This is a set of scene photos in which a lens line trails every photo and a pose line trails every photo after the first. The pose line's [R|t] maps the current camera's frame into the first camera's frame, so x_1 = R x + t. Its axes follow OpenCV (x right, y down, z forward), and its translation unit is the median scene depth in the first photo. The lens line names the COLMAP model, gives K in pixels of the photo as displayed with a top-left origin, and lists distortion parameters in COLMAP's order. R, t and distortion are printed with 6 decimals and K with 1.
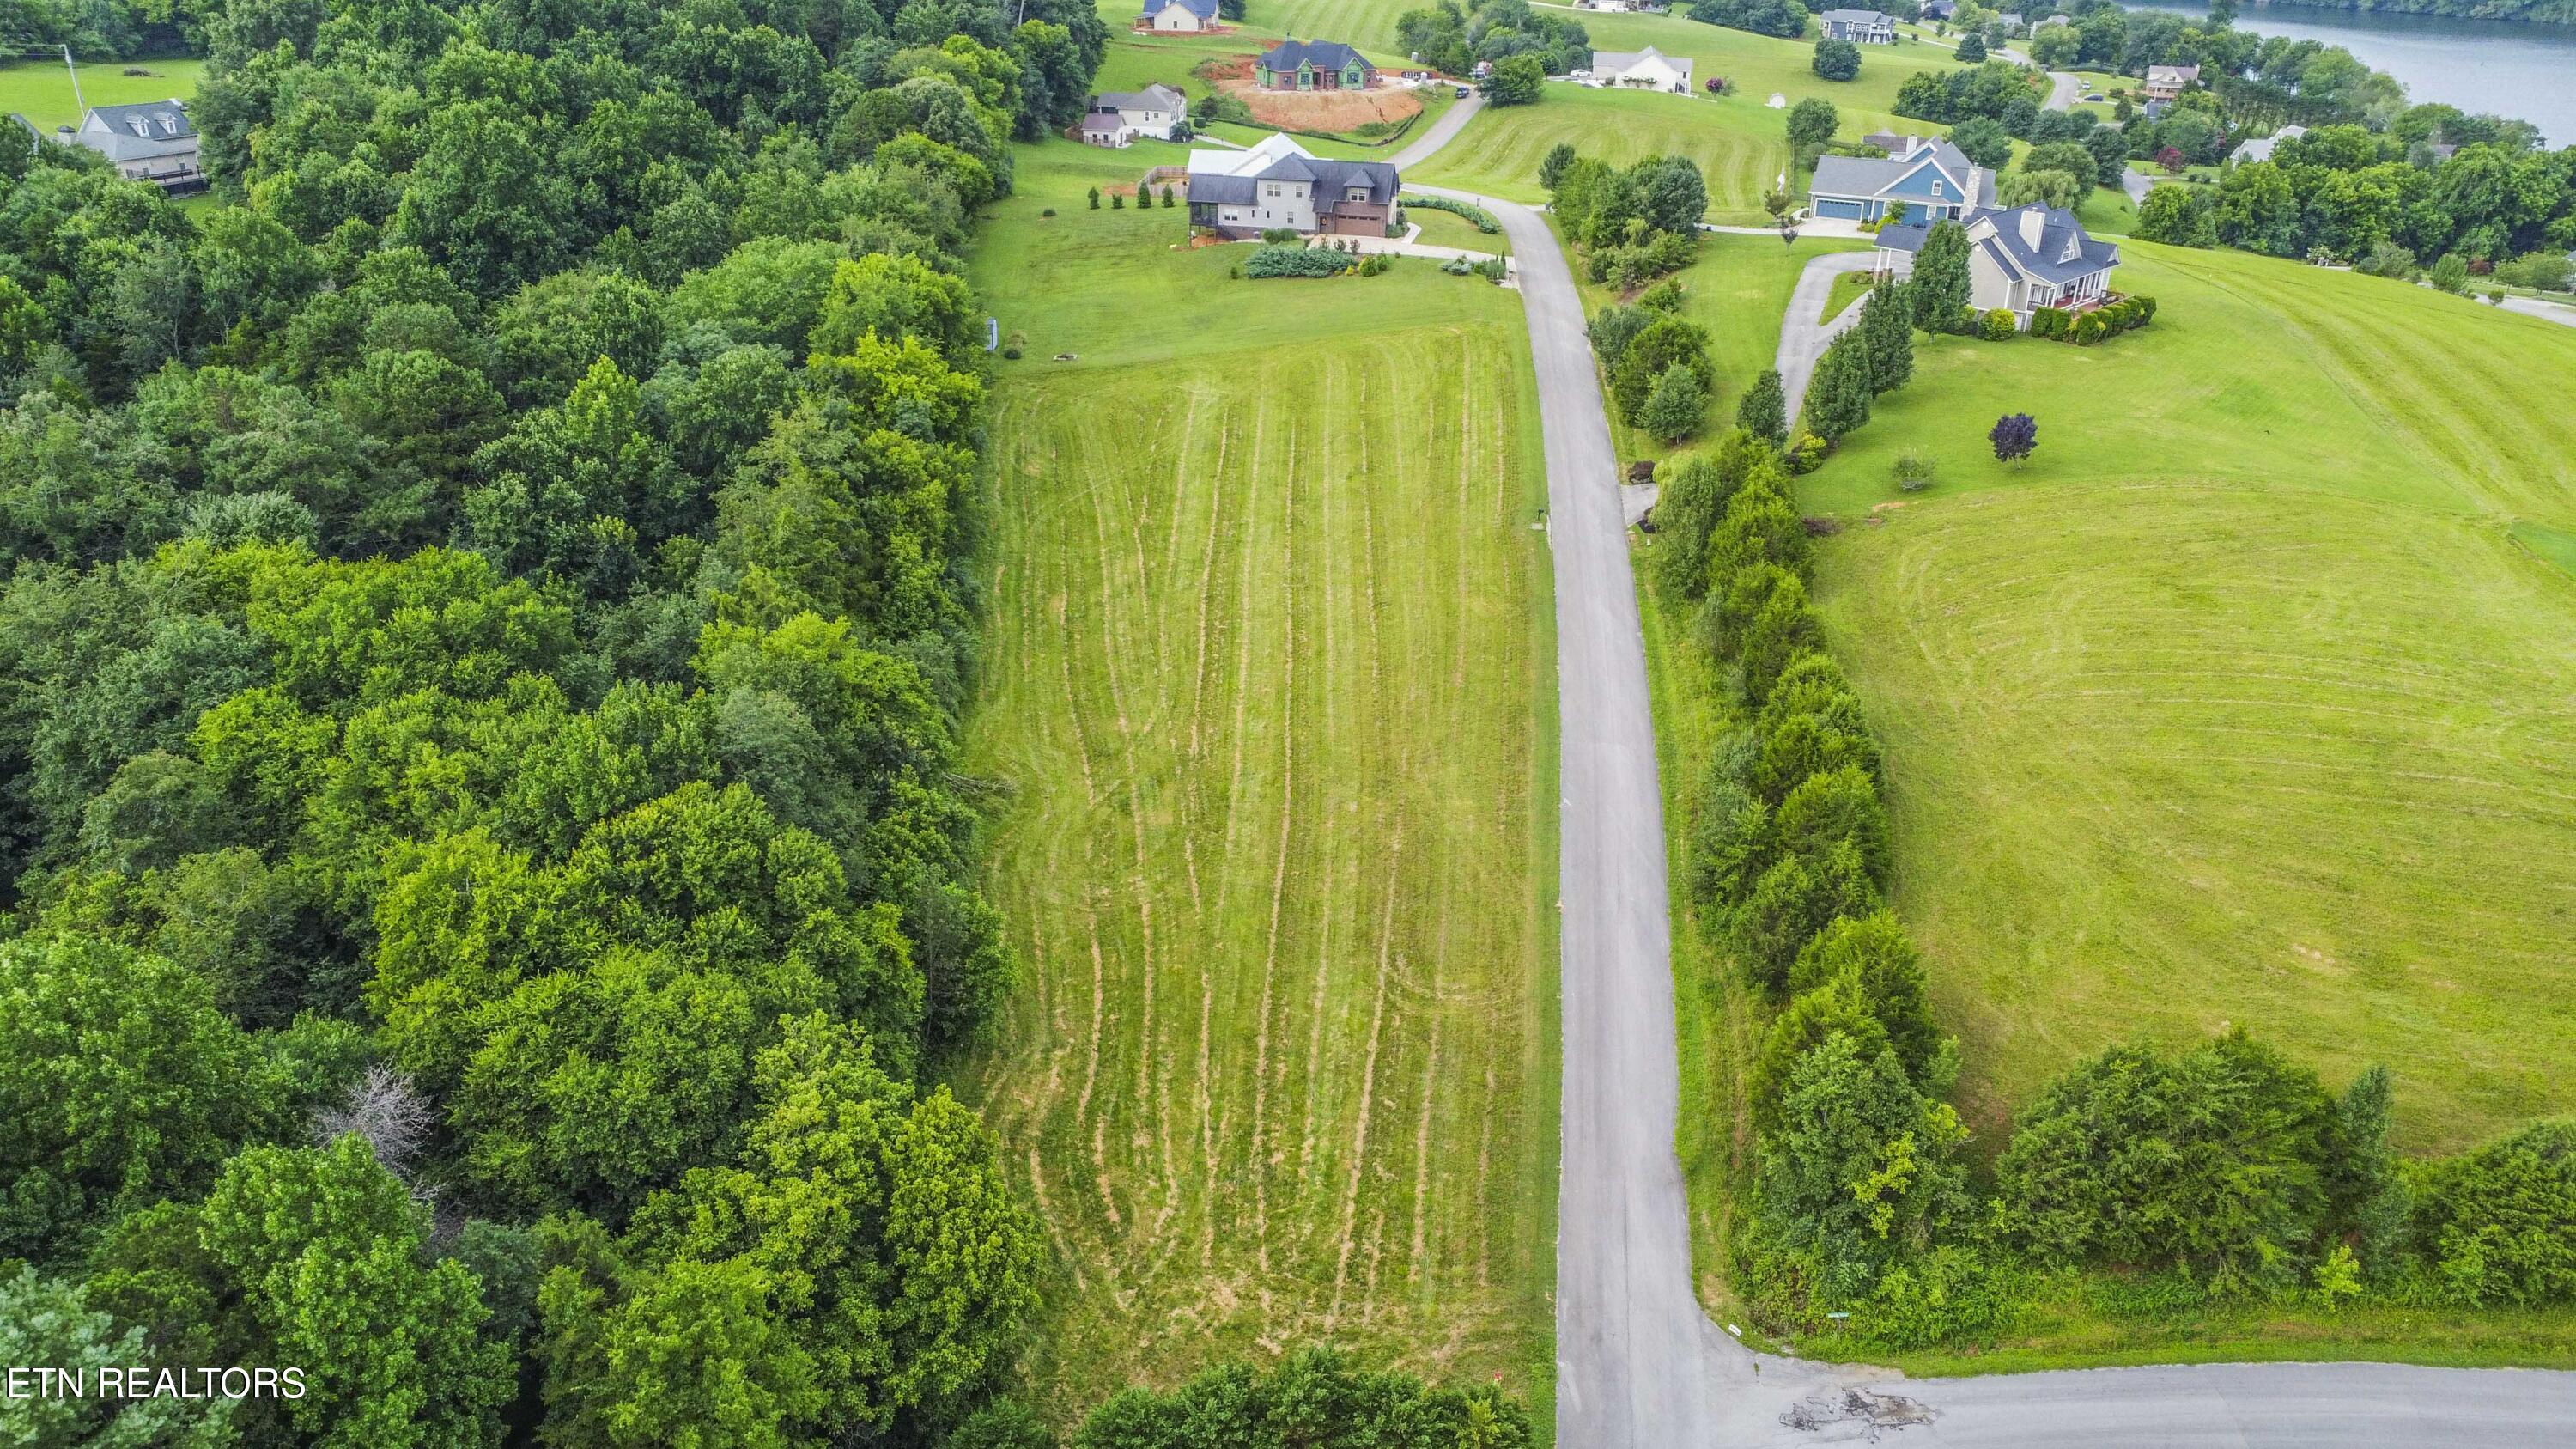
lens RADIAL K [[1929.6, 0, 1274.6], [0, 1929.6, 723.7], [0, 0, 1]] dist [-0.197109, 0.356723]
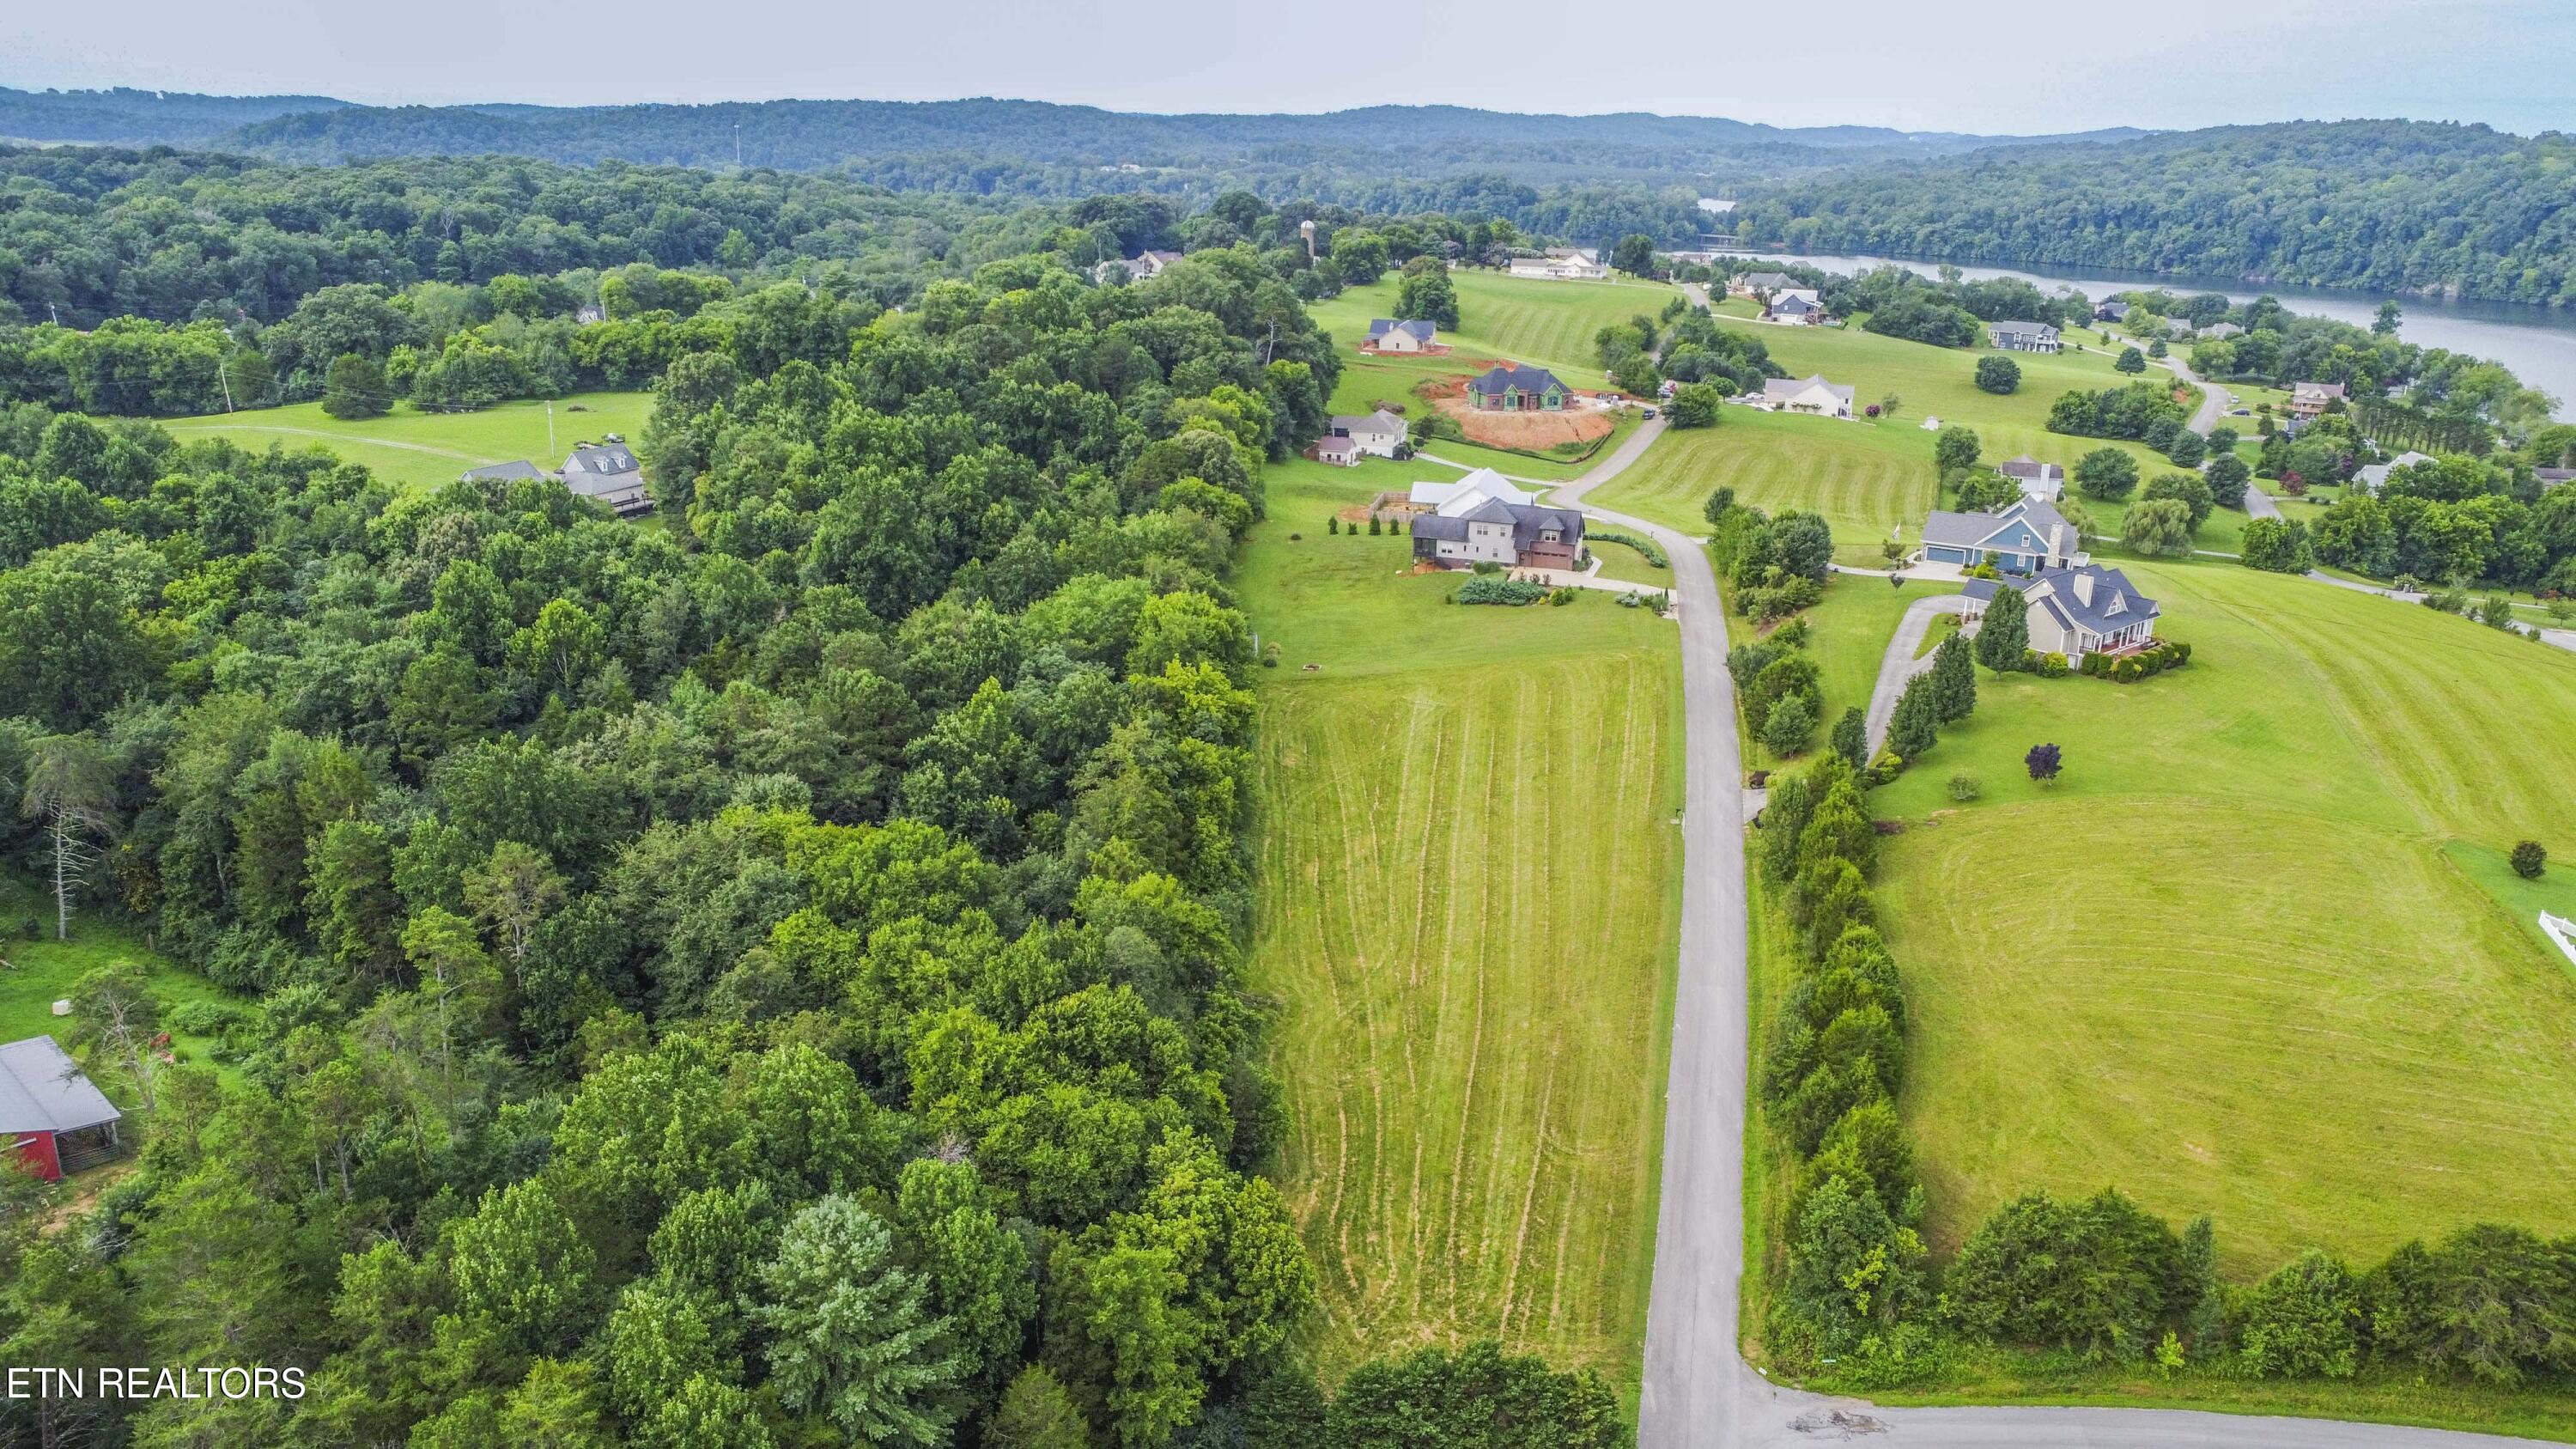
lens RADIAL K [[1929.6, 0, 1274.6], [0, 1929.6, 723.7], [0, 0, 1]] dist [-0.197109, 0.356723]
pose [[0.994261, 0.027994, -0.103258, -0.002597], [-0.040821, 0.991406, -0.124288, 0.005984], [0.098892, 0.127789, 0.986859, -0.365972]]
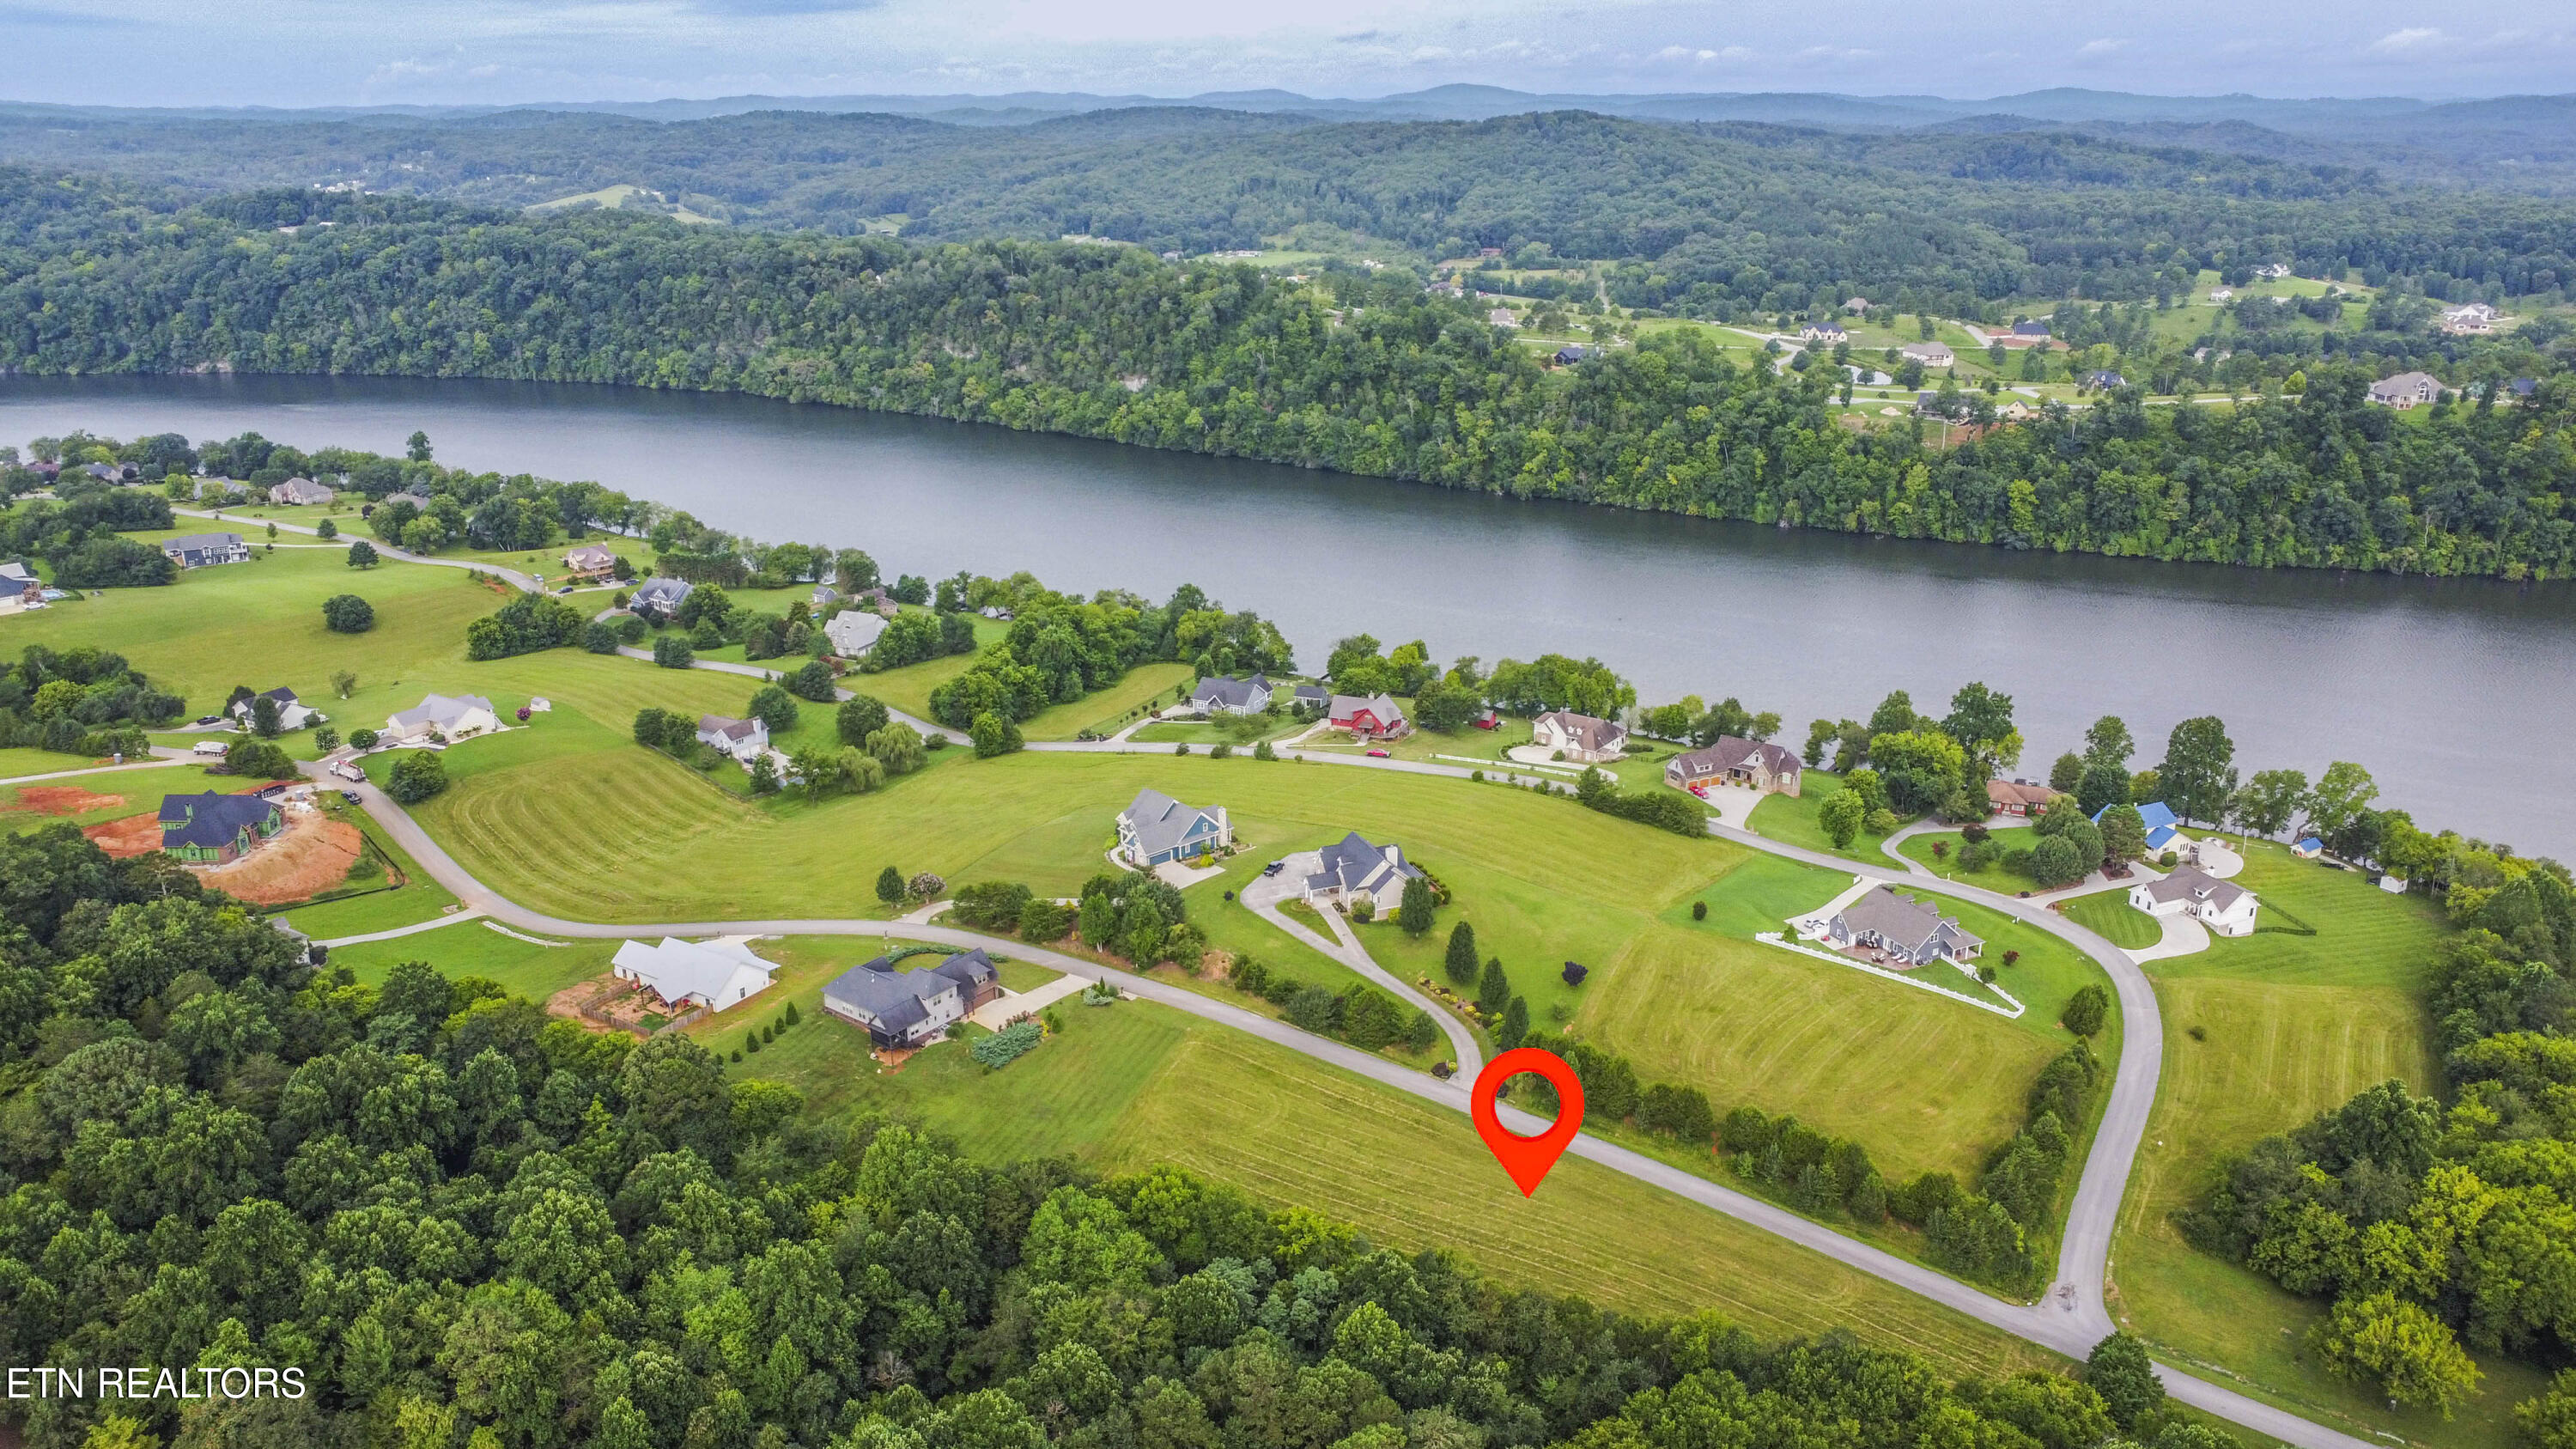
lens RADIAL K [[1944.8, 0, 1288.0], [0, 1944.8, 724.5], [0, 0, 1]] dist [-0.200973, 0.367387]
pose [[0.425838, -0.309275, 0.850300, -1.612796], [0.392175, 0.909993, 0.134582, -0.884828], [-0.815390, 0.276156, 0.508799, 0.085574]]
